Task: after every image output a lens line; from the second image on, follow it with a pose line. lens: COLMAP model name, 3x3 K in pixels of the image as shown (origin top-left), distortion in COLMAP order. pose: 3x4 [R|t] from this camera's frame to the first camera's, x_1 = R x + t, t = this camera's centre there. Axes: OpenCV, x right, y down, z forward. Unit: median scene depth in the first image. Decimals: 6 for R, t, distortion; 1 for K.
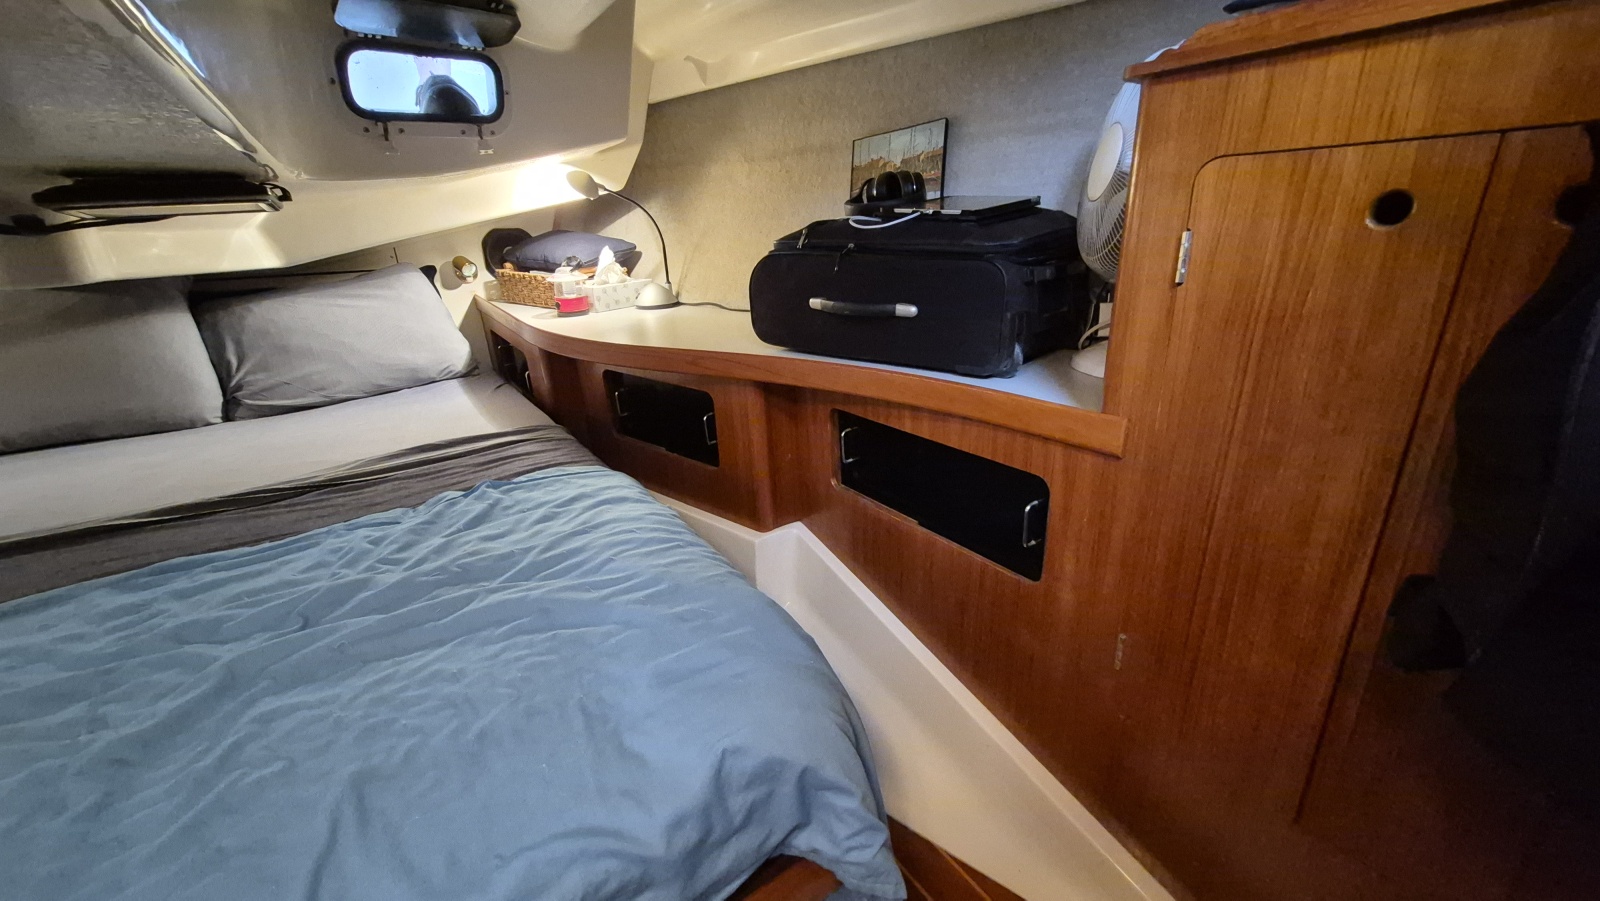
lens RADIAL K [[631.2, 0, 814.5], [0, 631.2, 441.3], [0, 0, 1]] dist [-0.000788, 0.002725]
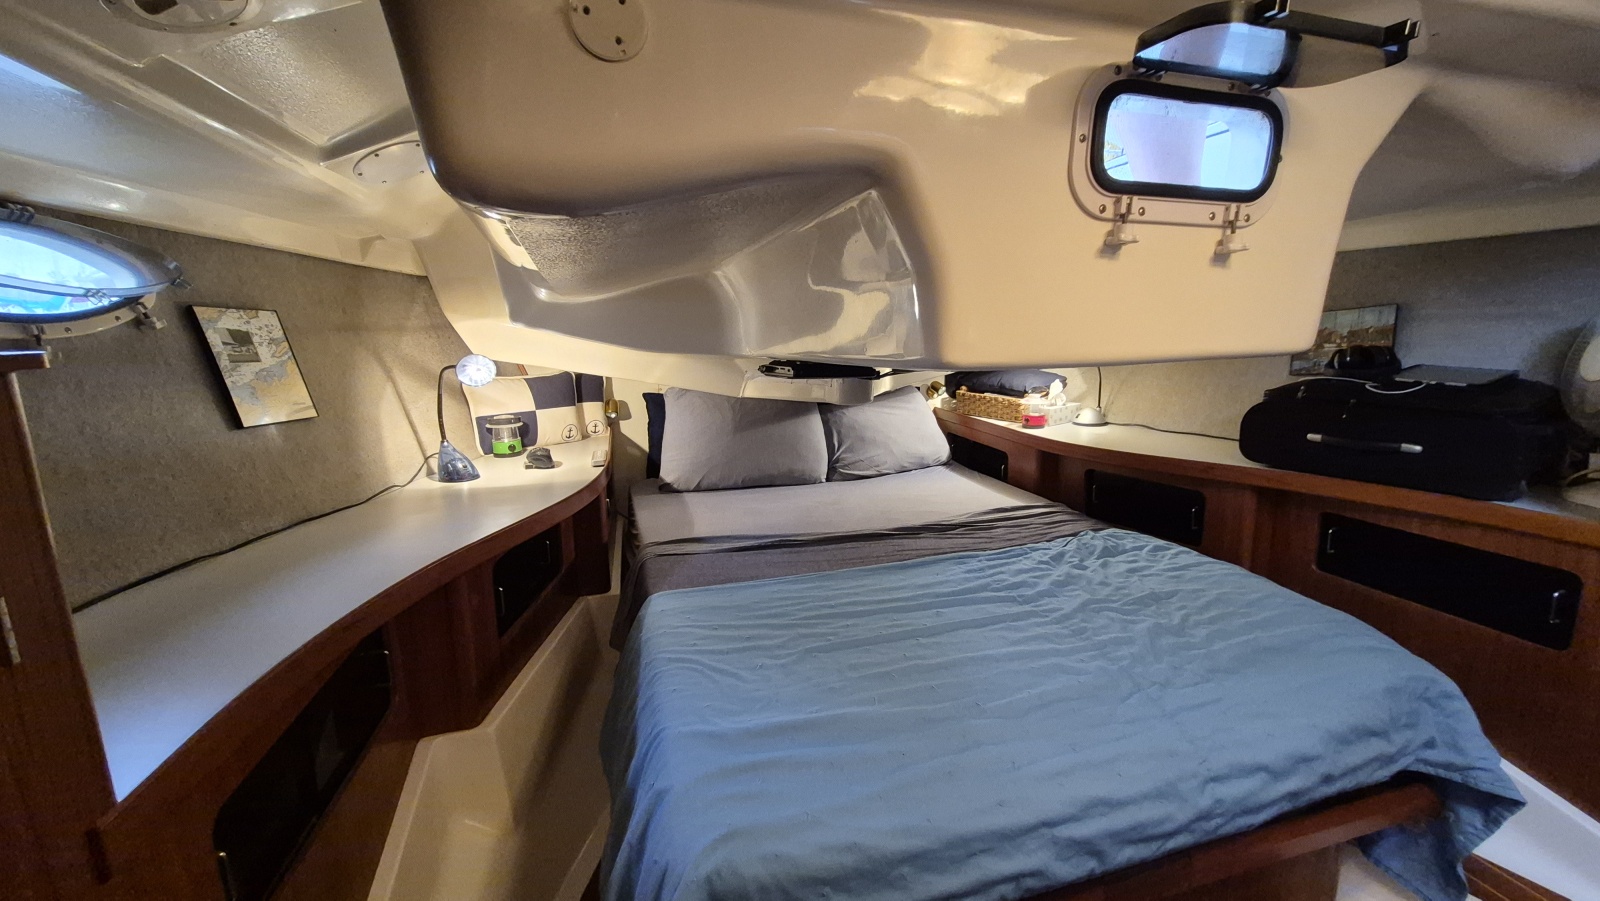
lens RADIAL K [[631.2, 0, 814.5], [0, 631.2, 441.3], [0, 0, 1]] dist [-0.000788, 0.002725]
pose [[0.948053, 0.069950, -0.310327, -0.484911], [-0.118223, 0.983130, -0.139568, 0.095875], [0.295329, 0.169005, 0.940329, -0.524947]]
